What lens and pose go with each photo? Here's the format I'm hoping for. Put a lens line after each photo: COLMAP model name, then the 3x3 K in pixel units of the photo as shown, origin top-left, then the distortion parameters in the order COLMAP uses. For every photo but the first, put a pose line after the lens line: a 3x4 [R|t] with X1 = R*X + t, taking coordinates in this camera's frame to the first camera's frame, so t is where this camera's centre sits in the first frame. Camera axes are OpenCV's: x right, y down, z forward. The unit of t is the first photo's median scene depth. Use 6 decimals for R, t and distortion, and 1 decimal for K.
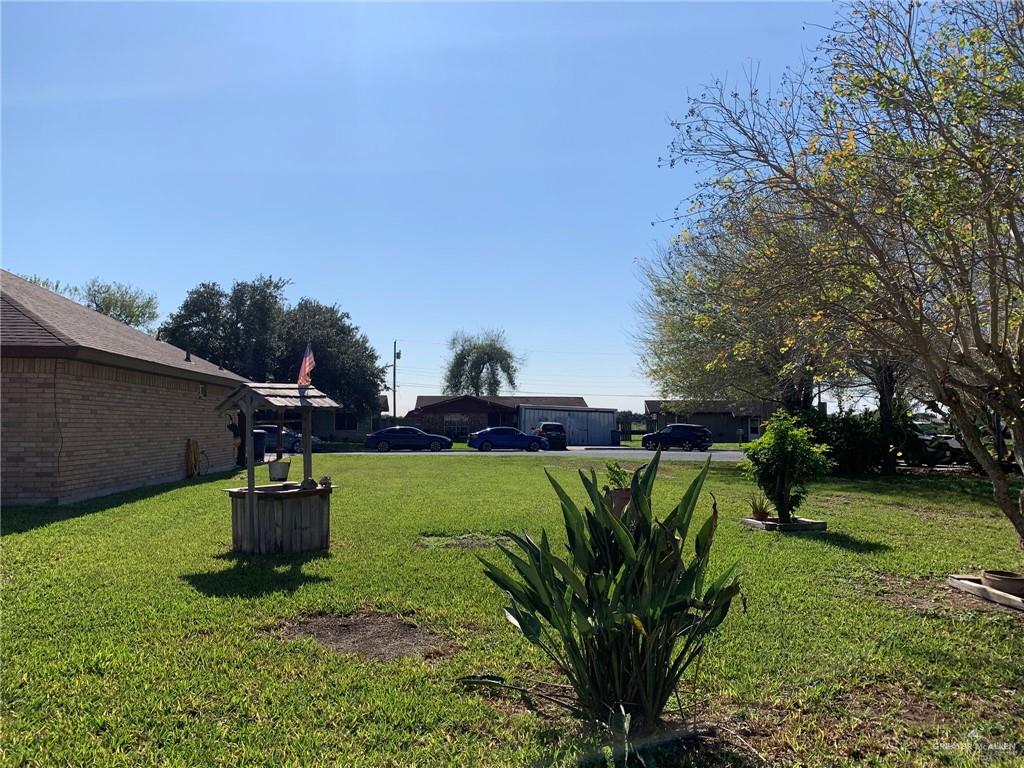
lens RADIAL K [[779.8, 0, 502.9], [0, 779.8, 382.6], [0, 0, 1]] dist [0.058533, -0.022939]
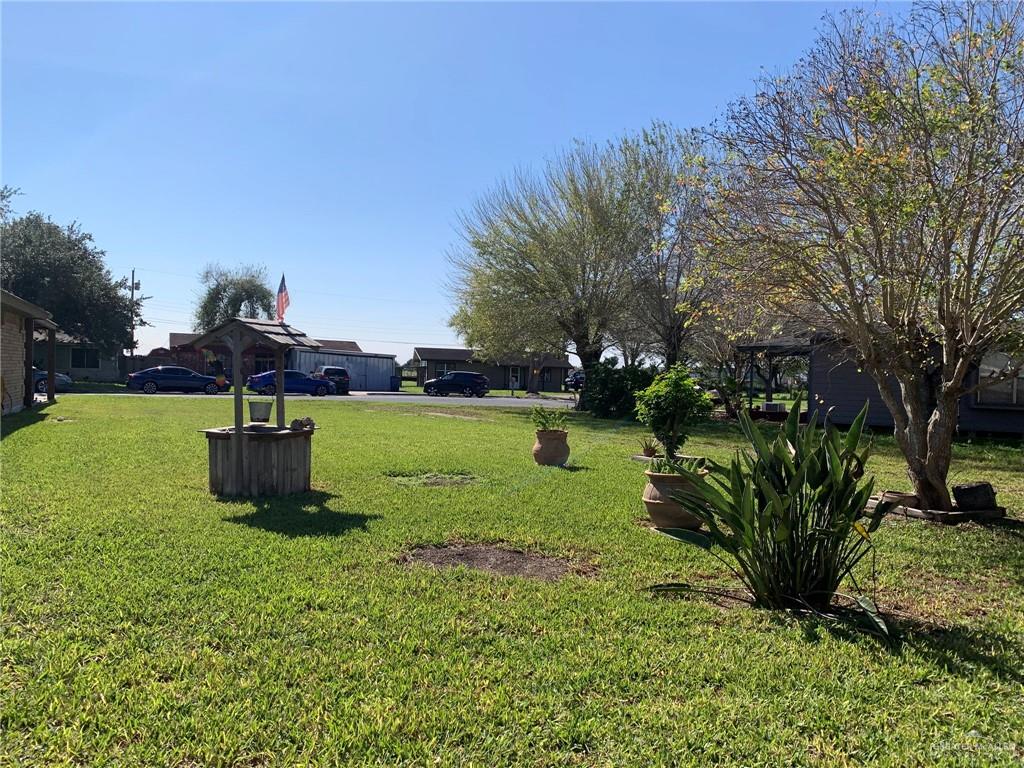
lens RADIAL K [[779.8, 0, 513.4], [0, 779.8, 380.6], [0, 0, 1]] dist [0.058533, -0.022939]
pose [[0.939290, 0.022084, 0.342413, -0.062006], [-0.044785, 0.997280, 0.058533, 0.001037], [-0.340189, -0.070315, 0.937724, -0.000216]]
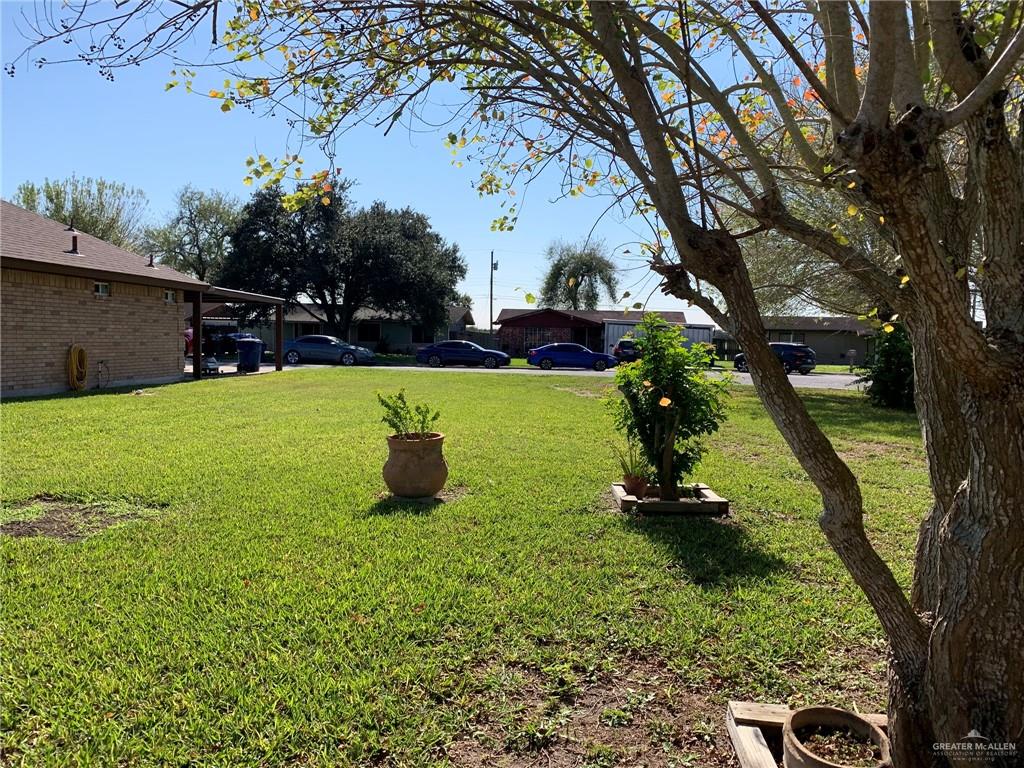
lens RADIAL K [[779.8, 0, 519.7], [0, 779.8, 393.8], [0, 0, 1]] dist [0.058533, -0.022939]
pose [[0.987566, 0.029290, -0.154454, 0.078967], [-0.010412, 0.992519, 0.121647, 0.005814], [0.156862, -0.118526, 0.980483, 0.091519]]
